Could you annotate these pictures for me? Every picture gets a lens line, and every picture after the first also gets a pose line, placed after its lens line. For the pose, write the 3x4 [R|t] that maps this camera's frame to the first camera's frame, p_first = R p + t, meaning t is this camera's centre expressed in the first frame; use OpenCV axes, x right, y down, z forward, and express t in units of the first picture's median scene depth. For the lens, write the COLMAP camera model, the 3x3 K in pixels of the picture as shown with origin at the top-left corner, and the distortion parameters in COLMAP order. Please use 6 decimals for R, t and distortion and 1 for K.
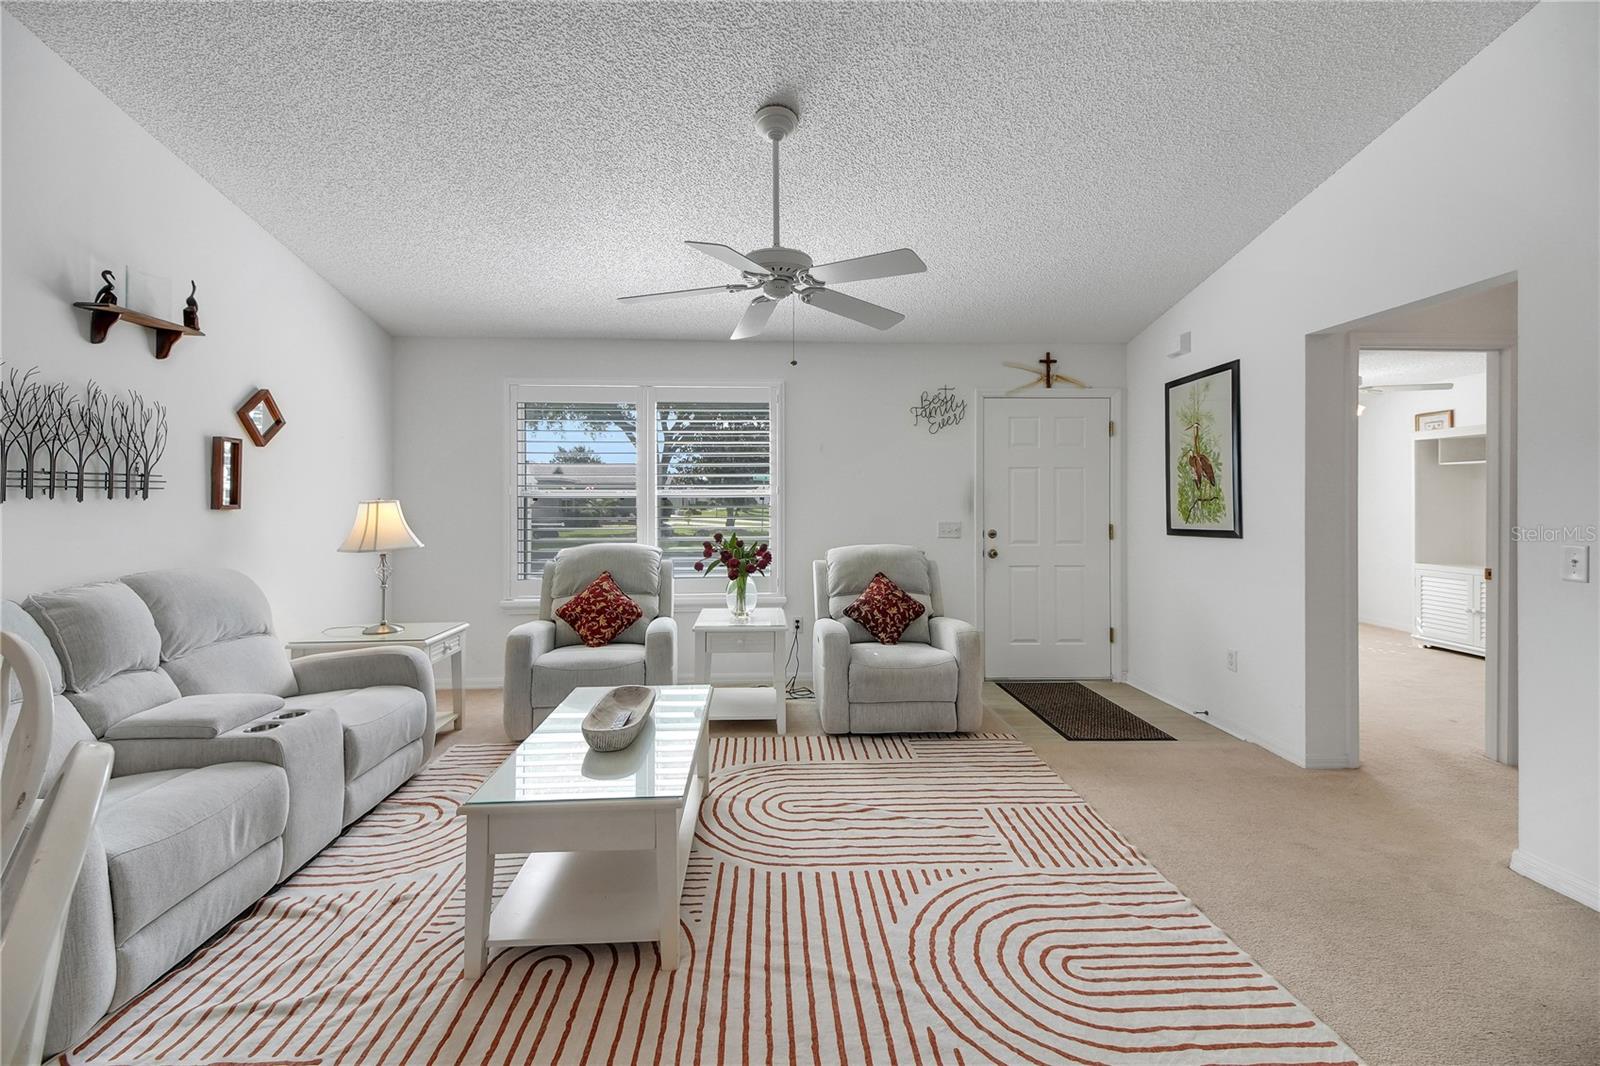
lens RADIAL K [[688.1, 0, 797.8], [0, 688.1, 502.3], [0, 0, 1]] dist [0.045320, -0.017922]
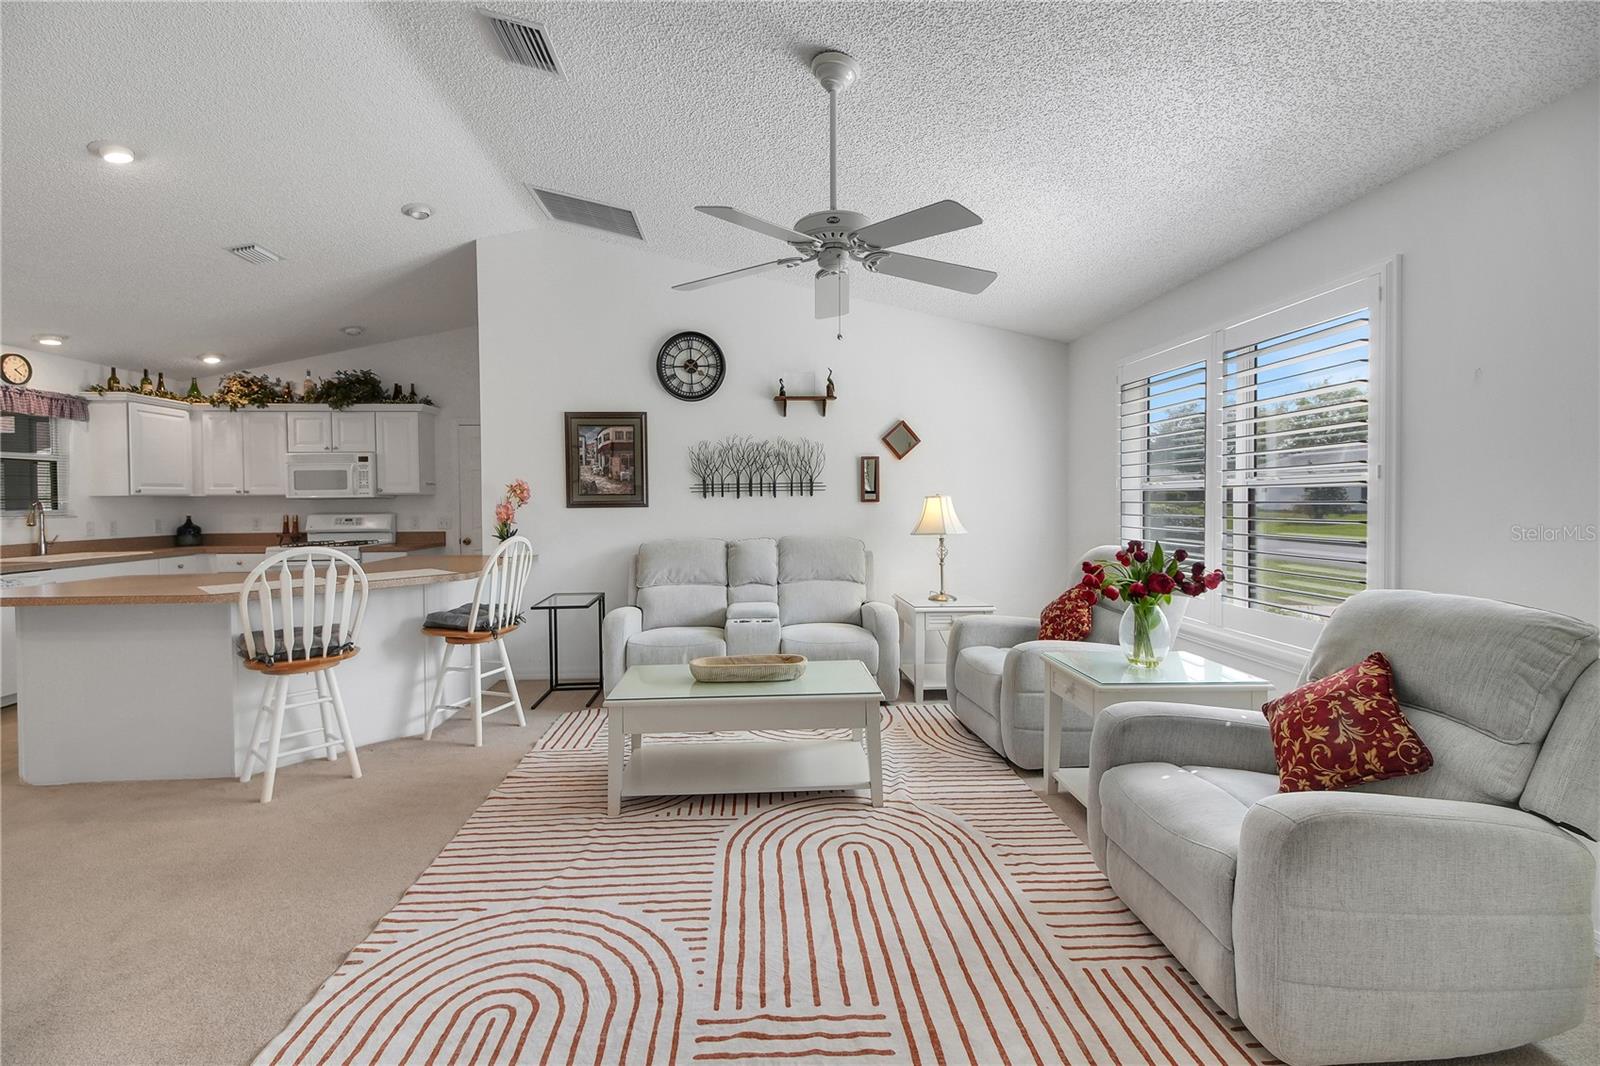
lens RADIAL K [[706.6, 0, 782.2], [0, 706.6, 505.8], [0, 0, 1]] dist [0.038196, -0.013330]
pose [[-0.012505, 0.012122, -0.999848, 0.768748], [0.005421, 0.999913, 0.012055, -0.001166], [0.999907, -0.005269, -0.012570, 0.810240]]
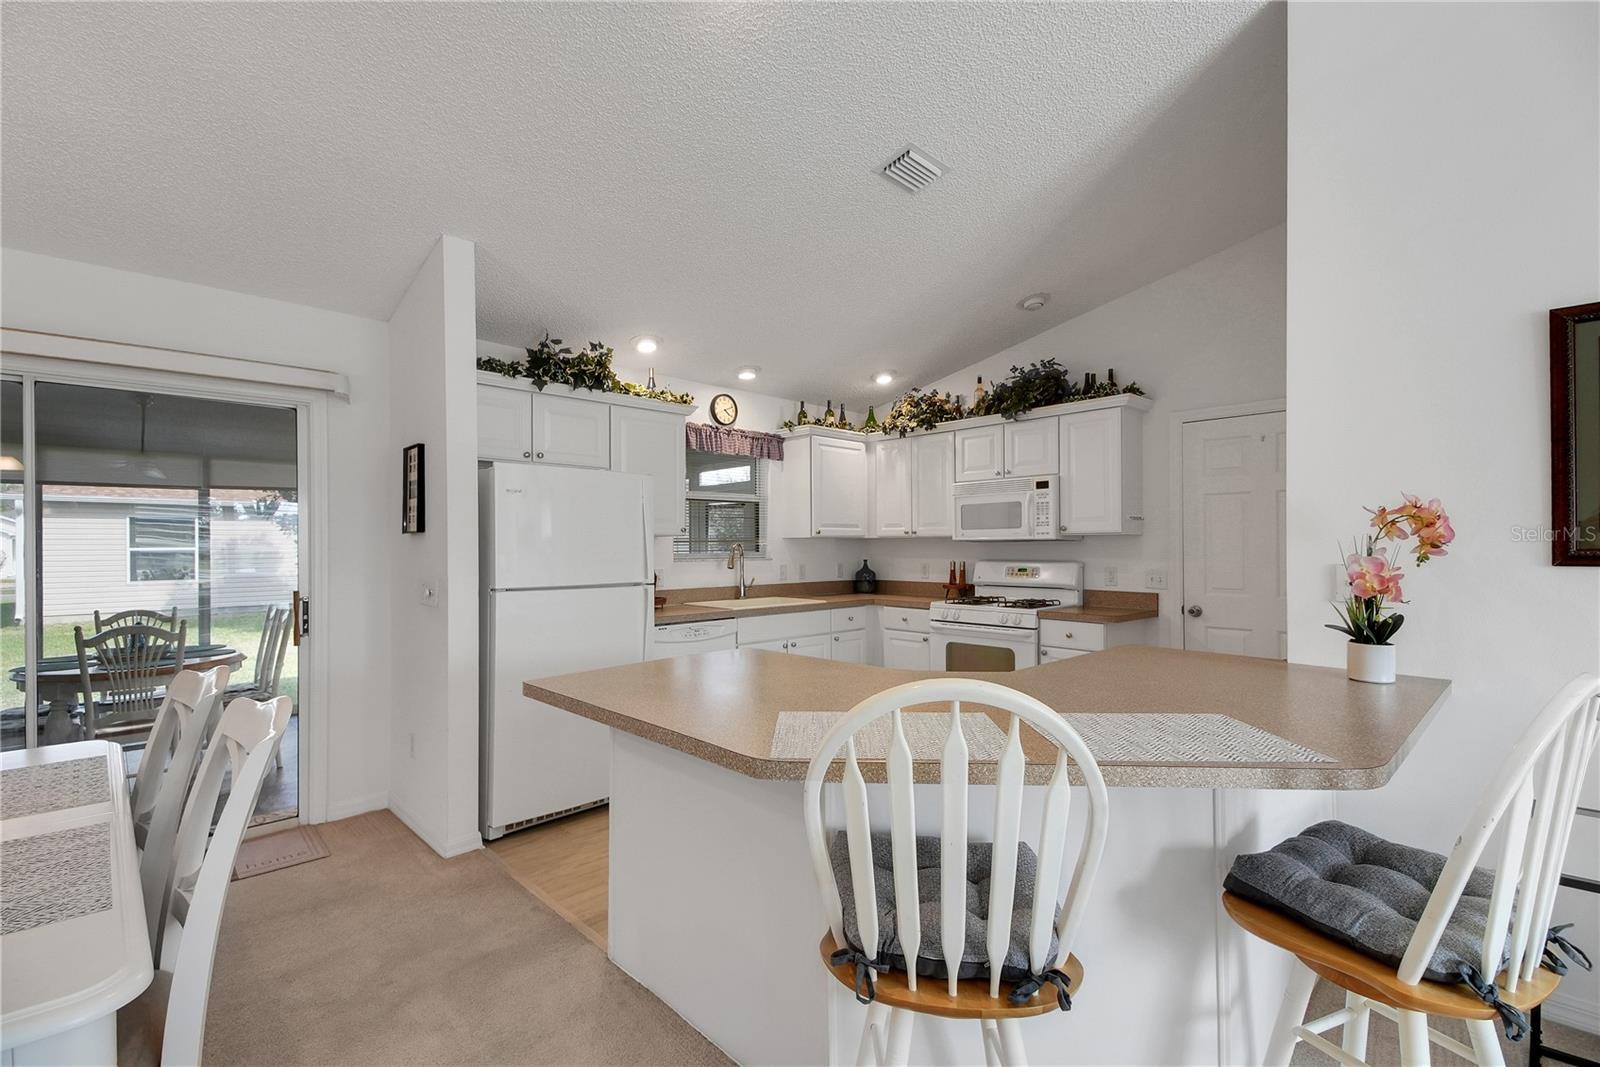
lens RADIAL K [[706.6, 0, 784.5], [0, 706.6, 547.0], [0, 0, 1]] dist [0.038196, -0.013330]
pose [[-0.763768, 0.006020, -0.645463, 0.093886], [0.002980, 0.999979, 0.005801, -0.001222], [0.645484, 0.002508, -0.763770, 0.366718]]
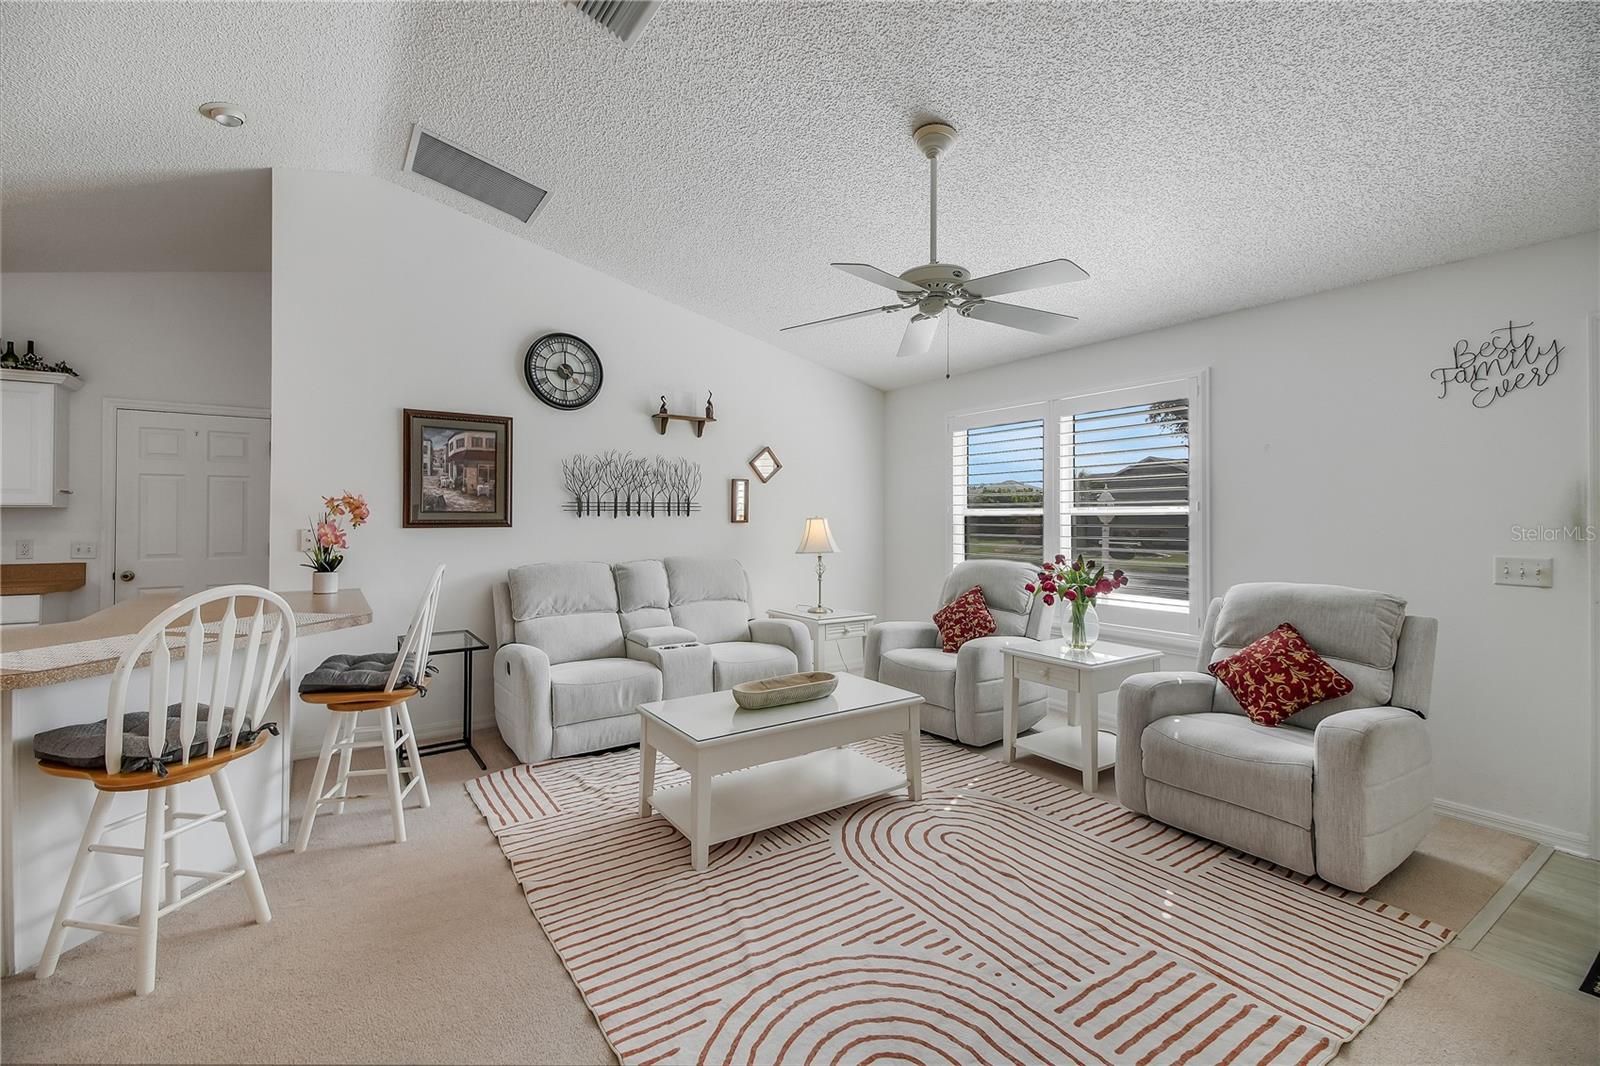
lens RADIAL K [[688.1, 0, 787.6], [0, 688.1, 507.8], [0, 0, 1]] dist [0.045320, -0.017922]
pose [[0.514307, -0.013015, -0.857507, 0.611948], [-0.005220, 0.999819, -0.018306, 0.003305], [0.857590, 0.013891, 0.514146, 0.269840]]
